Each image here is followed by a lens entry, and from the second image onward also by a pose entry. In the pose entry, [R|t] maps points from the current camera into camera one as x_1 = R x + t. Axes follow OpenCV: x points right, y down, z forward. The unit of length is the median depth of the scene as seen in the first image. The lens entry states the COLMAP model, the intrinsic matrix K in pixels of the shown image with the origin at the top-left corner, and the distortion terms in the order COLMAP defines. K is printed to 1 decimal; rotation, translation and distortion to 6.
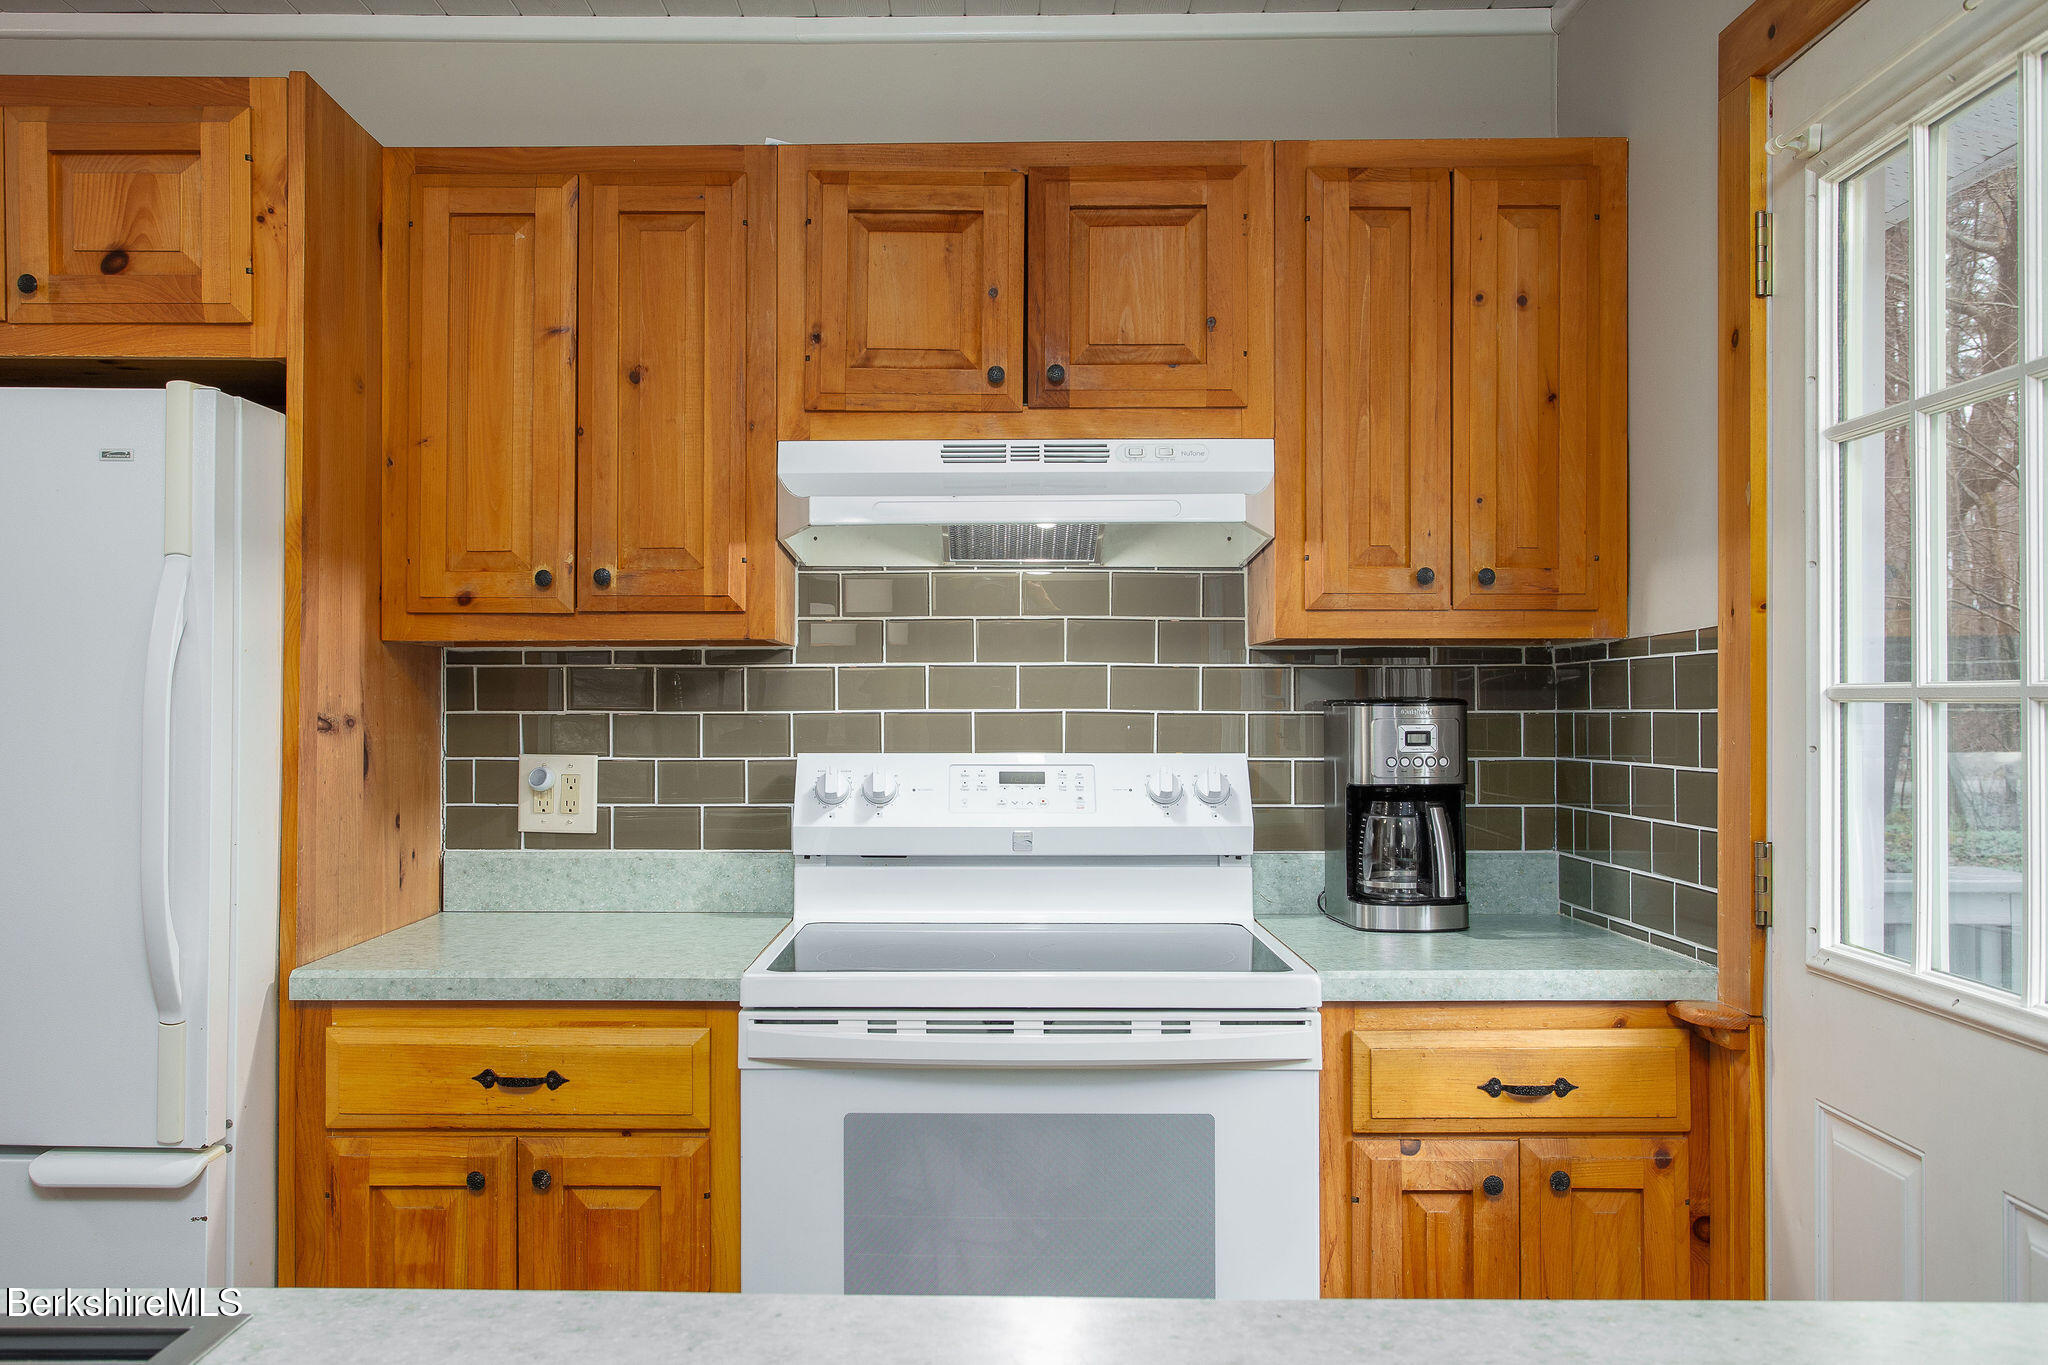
lens RADIAL K [[1652.0, 0, 964.7], [0, 1652.0, 689.9], [0, 0, 1]] dist [-0.015173, 0.052209]
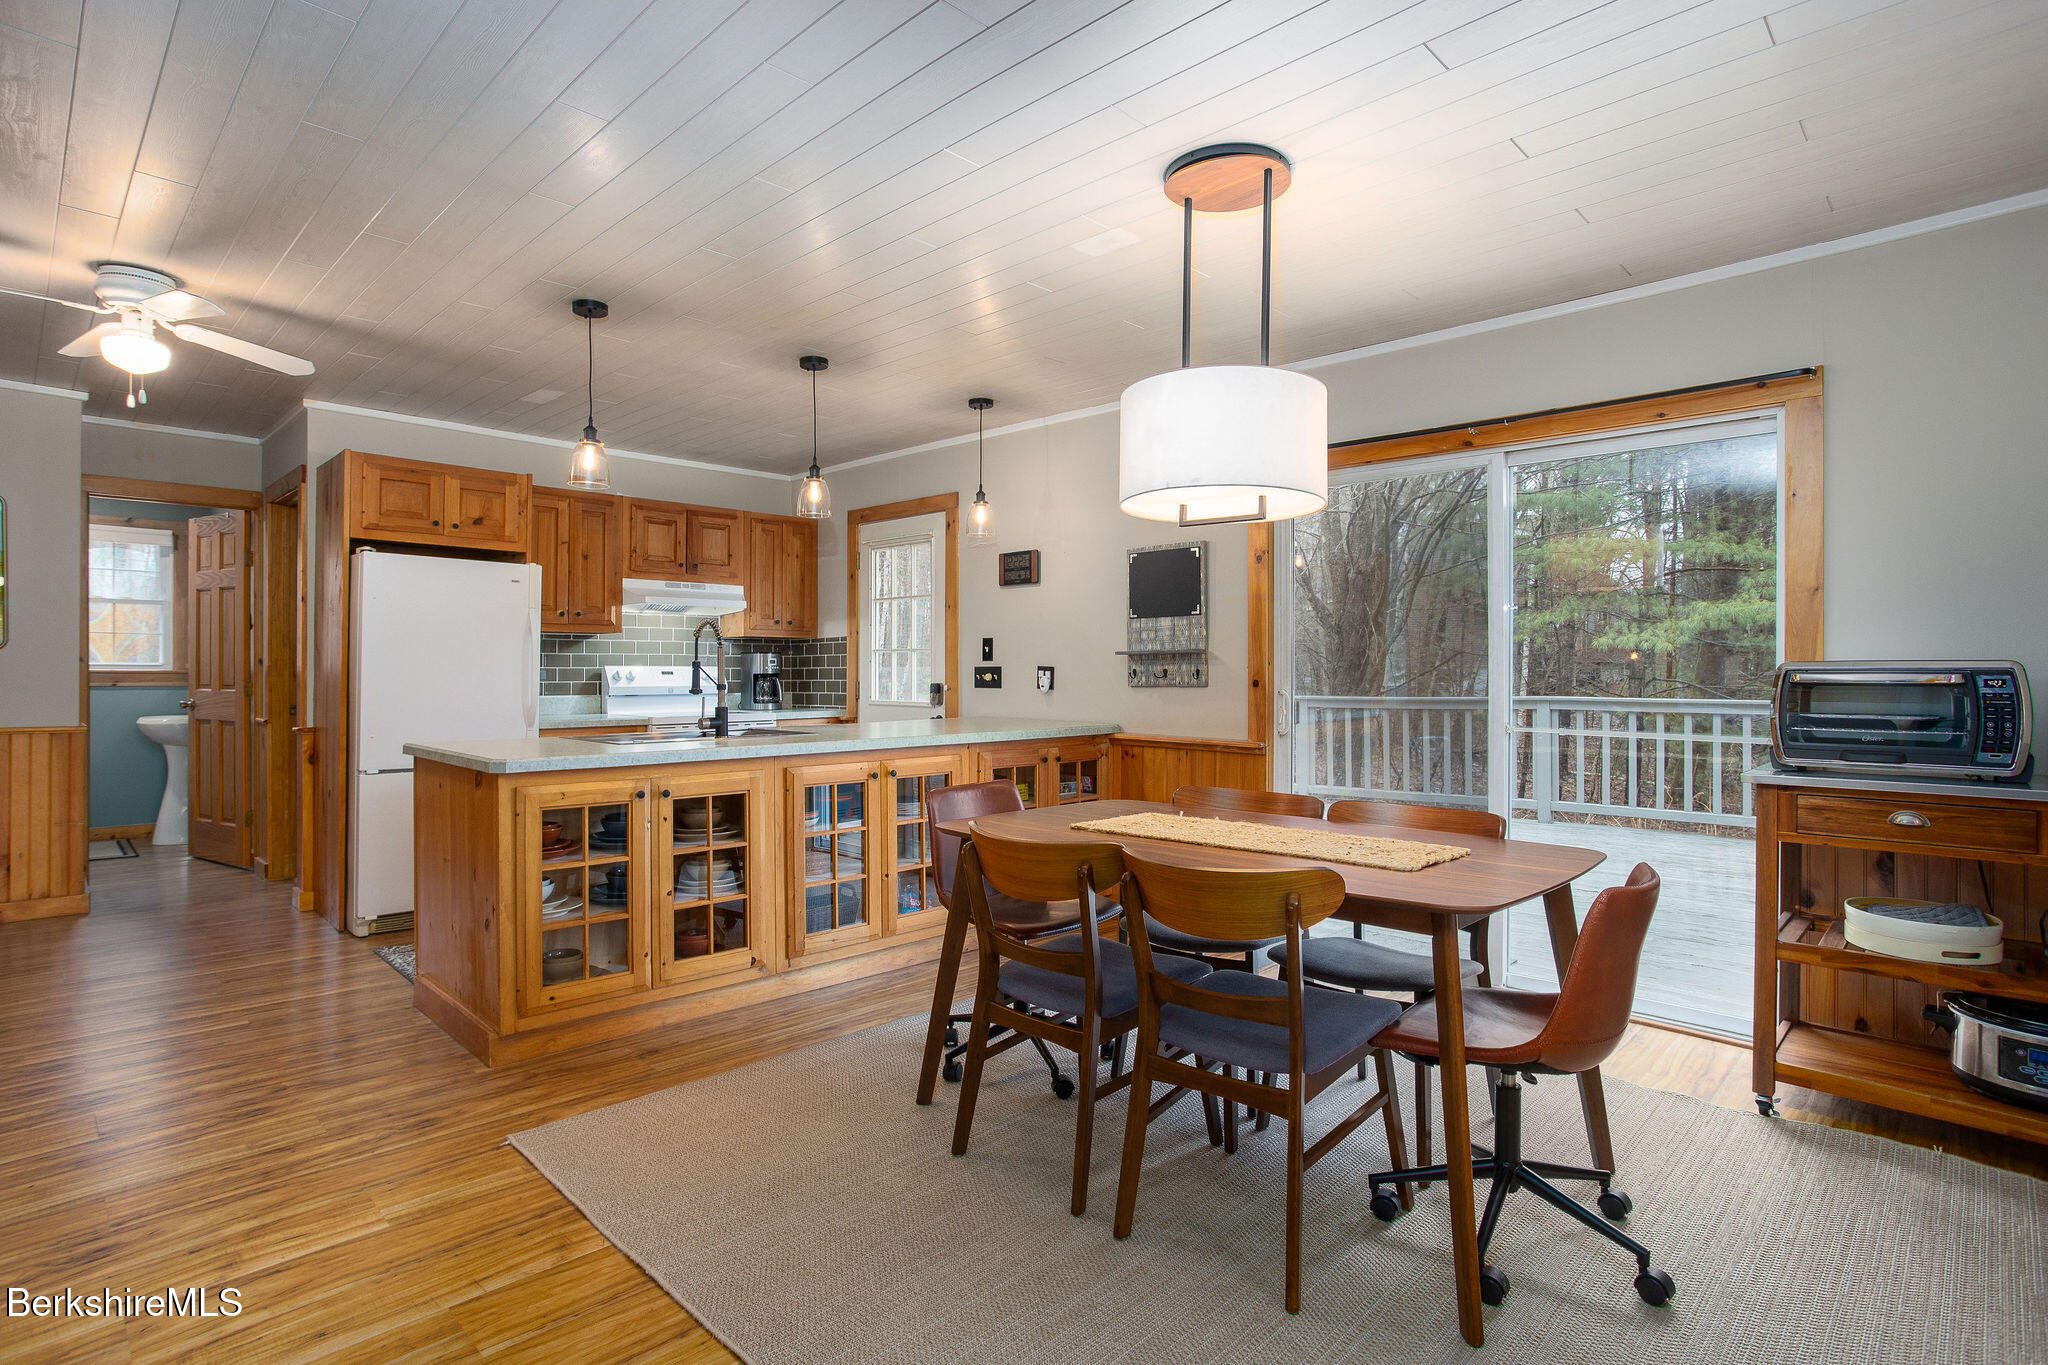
lens RADIAL K [[1042.8, 0, 1008.0], [0, 1042.8, 669.1], [0, 0, 1]] dist [-0.027774, 0.025627]
pose [[0.694036, 0.003119, 0.719934, -1.174849], [-0.006388, 0.999978, 0.001827, 0.039283], [-0.719912, -0.005867, 0.694040, -1.197943]]
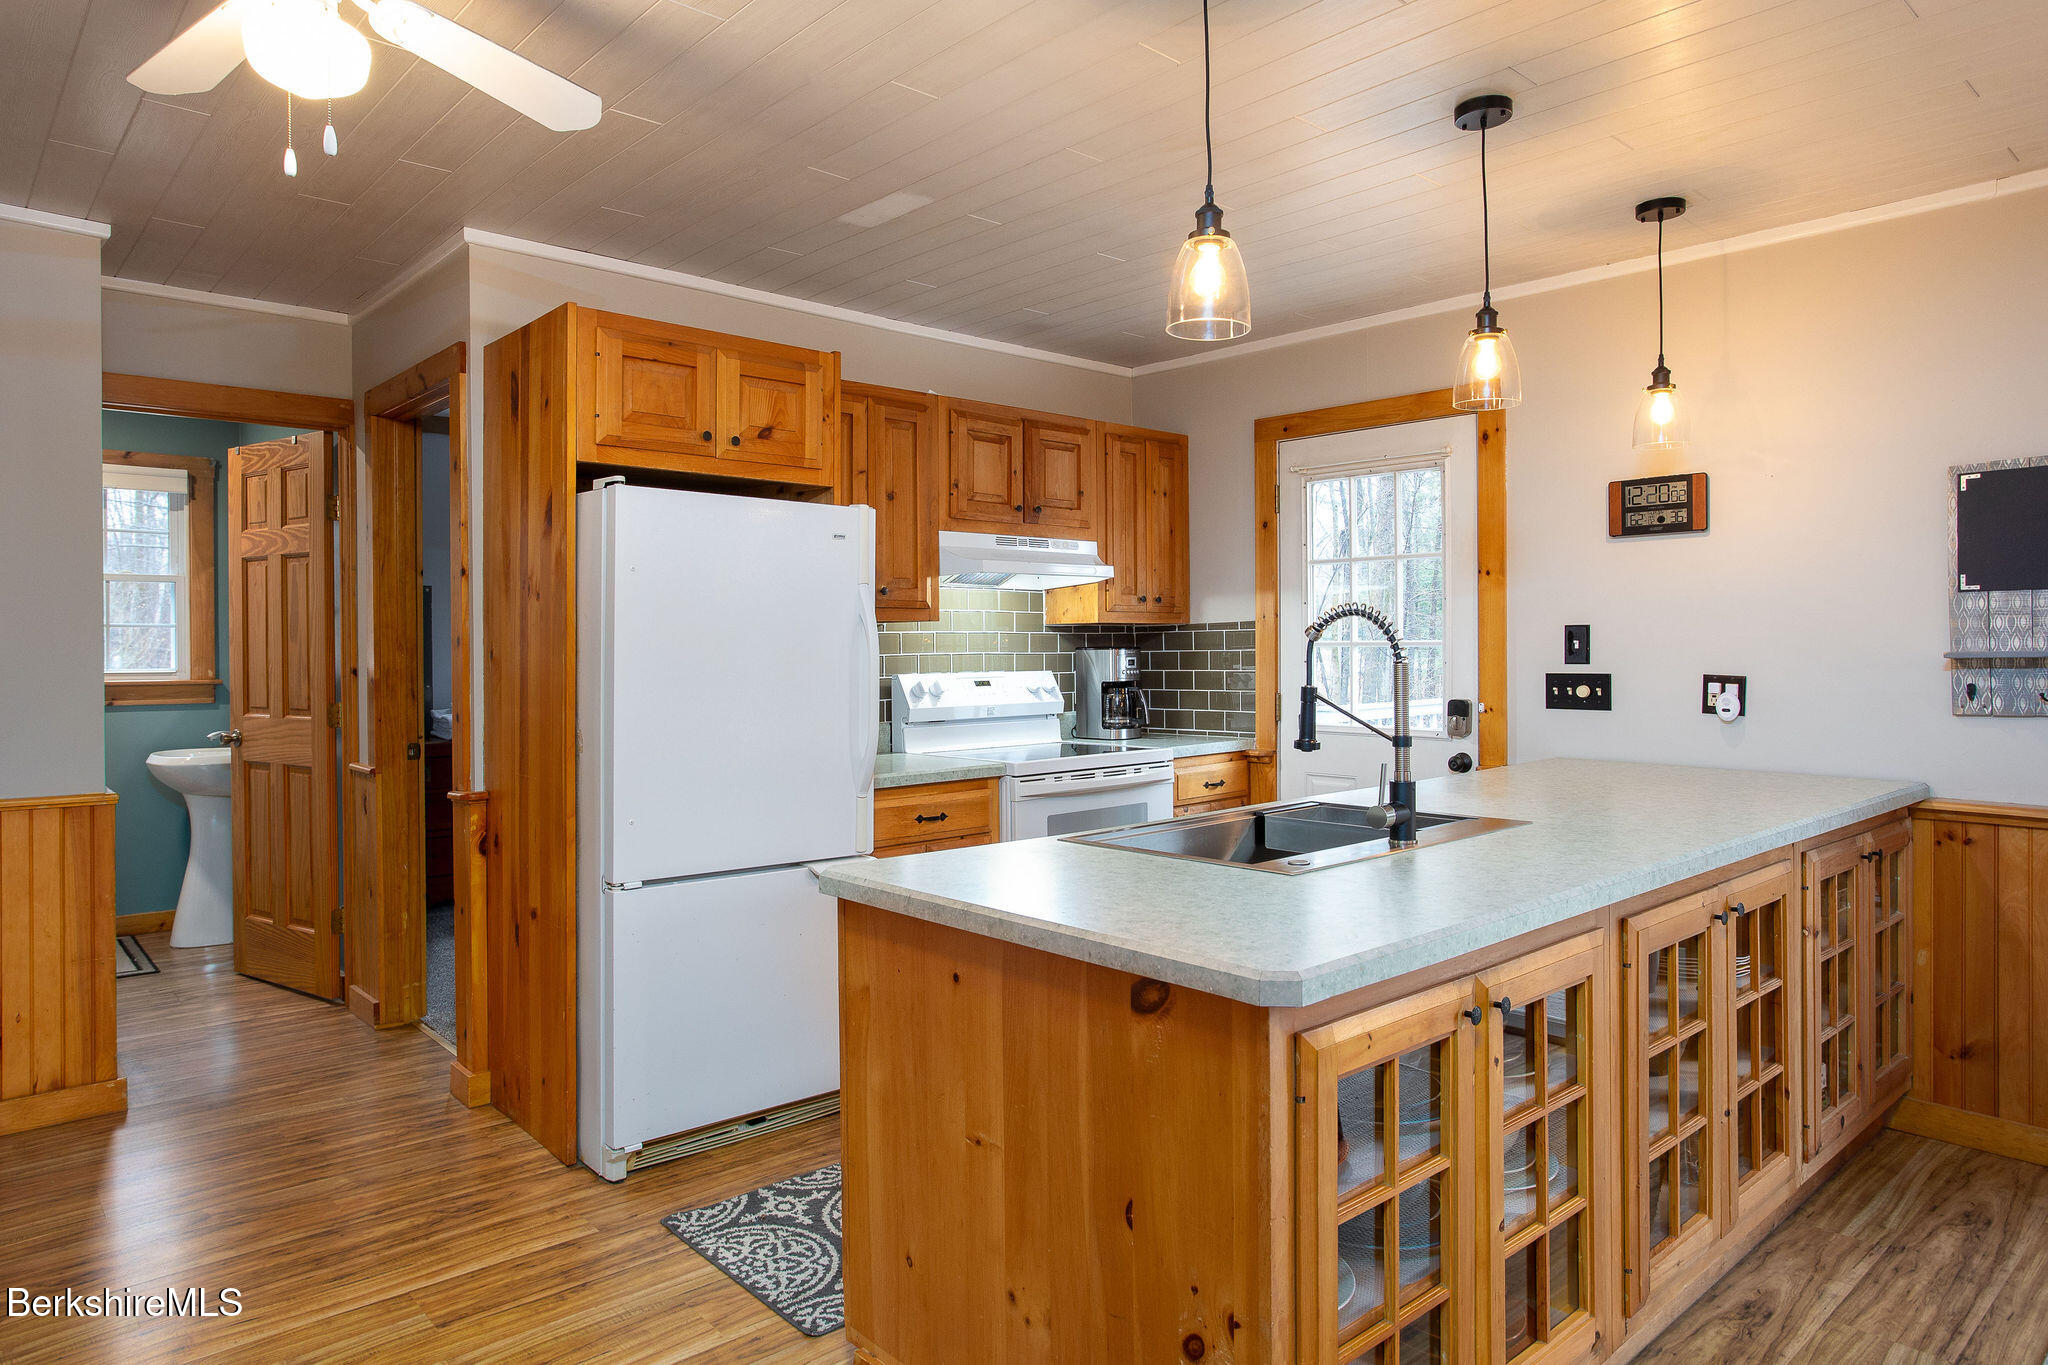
lens RADIAL K [[1275.4, 0, 1020.8], [0, 1275.4, 657.1], [0, 0, 1]] dist [-0.039166, 0.043763]
pose [[0.725018, -0.010692, 0.688647, -1.210579], [0.002785, 0.999917, 0.012594, -0.004106], [-0.688724, -0.007213, 0.724987, -0.303395]]
